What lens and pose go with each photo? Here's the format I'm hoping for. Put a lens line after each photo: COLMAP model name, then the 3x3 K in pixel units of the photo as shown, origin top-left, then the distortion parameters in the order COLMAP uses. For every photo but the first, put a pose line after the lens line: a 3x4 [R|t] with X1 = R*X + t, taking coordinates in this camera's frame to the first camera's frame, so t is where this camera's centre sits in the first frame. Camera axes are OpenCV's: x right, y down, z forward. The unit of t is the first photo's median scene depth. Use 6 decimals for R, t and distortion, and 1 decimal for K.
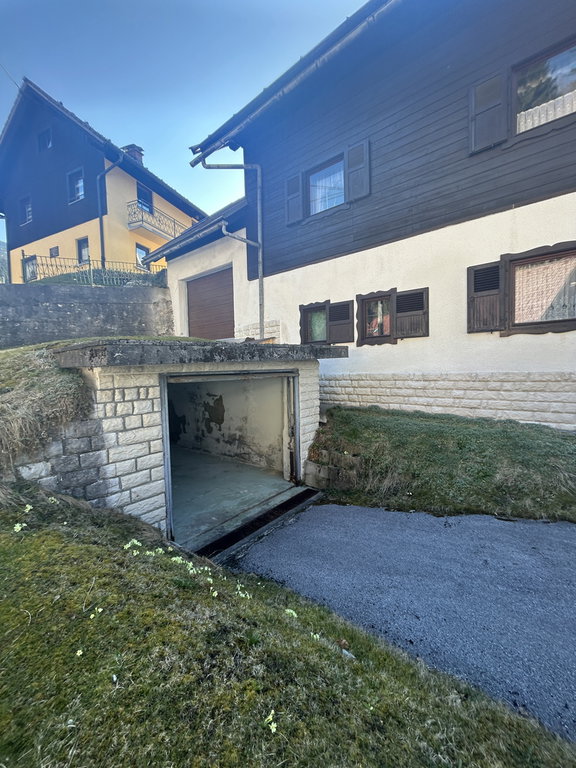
lens RADIAL K [[309.0, 0, 288.0], [0, 309.0, 384.0], [0, 0, 1]] dist [0.000977, 0.000169]
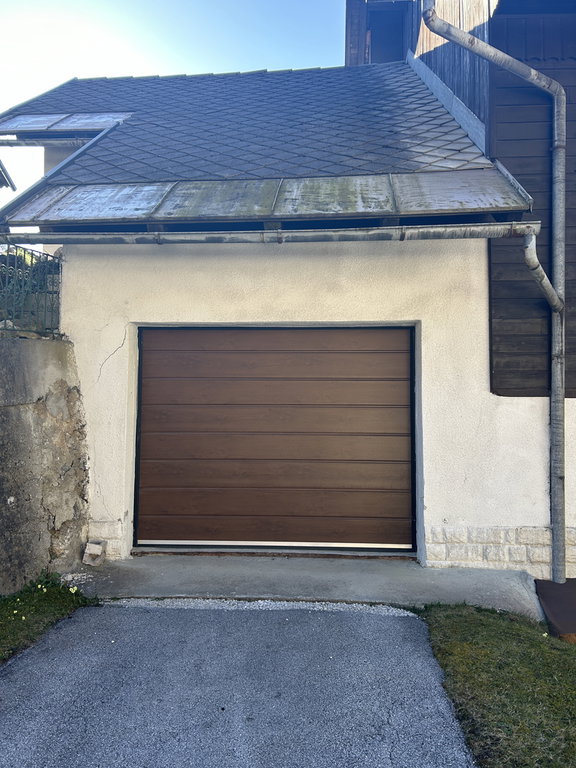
lens RADIAL K [[588.1, 0, 288.7], [0, 588.1, 388.9], [0, 0, 1]] dist [0.064607, -0.067823]
pose [[0.819719, 0.063167, 0.569272, -0.700334], [0.005298, 0.993021, -0.117815, -0.277134], [-0.572742, 0.099591, 0.813664, 0.637949]]
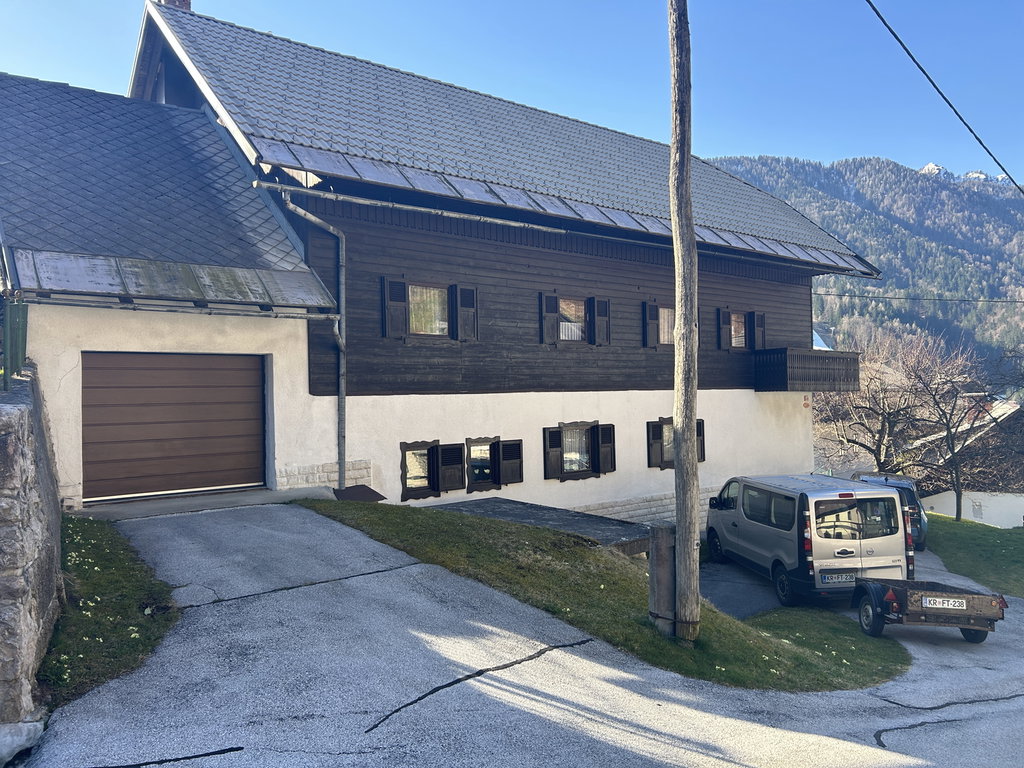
lens RADIAL K [[784.1, 0, 516.5], [0, 784.1, 378.9], [0, 0, 1]] dist [0.064607, -0.067823]
pose [[0.216614, 0.044380, 0.975248, -1.642228], [0.071698, 0.995545, -0.061229, -0.250154], [-0.973621, 0.083186, 0.212467, 0.279107]]
